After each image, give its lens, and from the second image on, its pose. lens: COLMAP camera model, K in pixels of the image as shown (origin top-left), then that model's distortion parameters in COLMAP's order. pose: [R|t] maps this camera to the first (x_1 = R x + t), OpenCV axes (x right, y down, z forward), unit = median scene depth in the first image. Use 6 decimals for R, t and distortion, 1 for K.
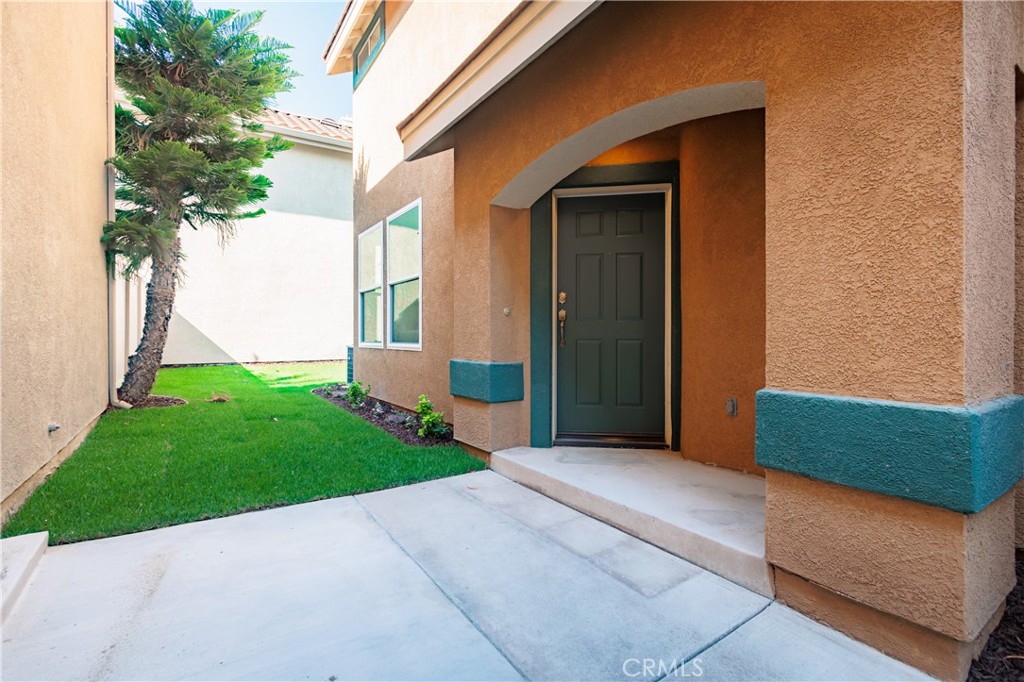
lens RADIAL K [[470.4, 0, 516.5], [0, 470.4, 340.8], [0, 0, 1]] dist [0.005294, 0.000361]
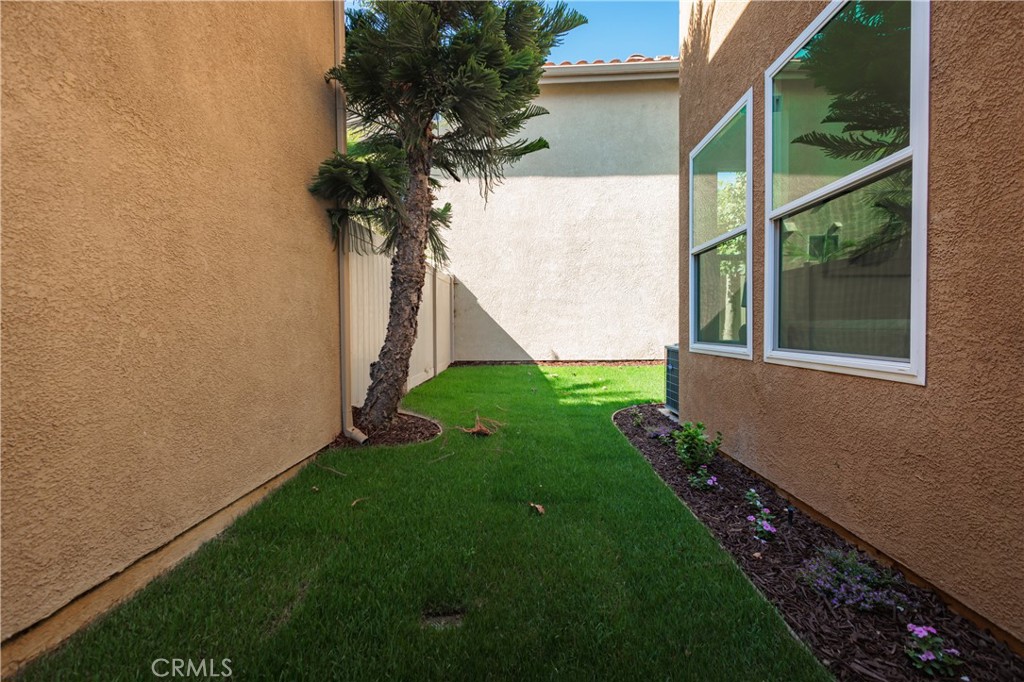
lens RADIAL K [[470.4, 0, 516.5], [0, 470.4, 340.8], [0, 0, 1]] dist [0.005294, 0.000361]
pose [[0.812778, 0.007970, -0.582519, -0.180744], [0.004240, 0.999799, 0.019594, -0.011068], [0.582558, -0.018395, 0.812581, 0.430968]]
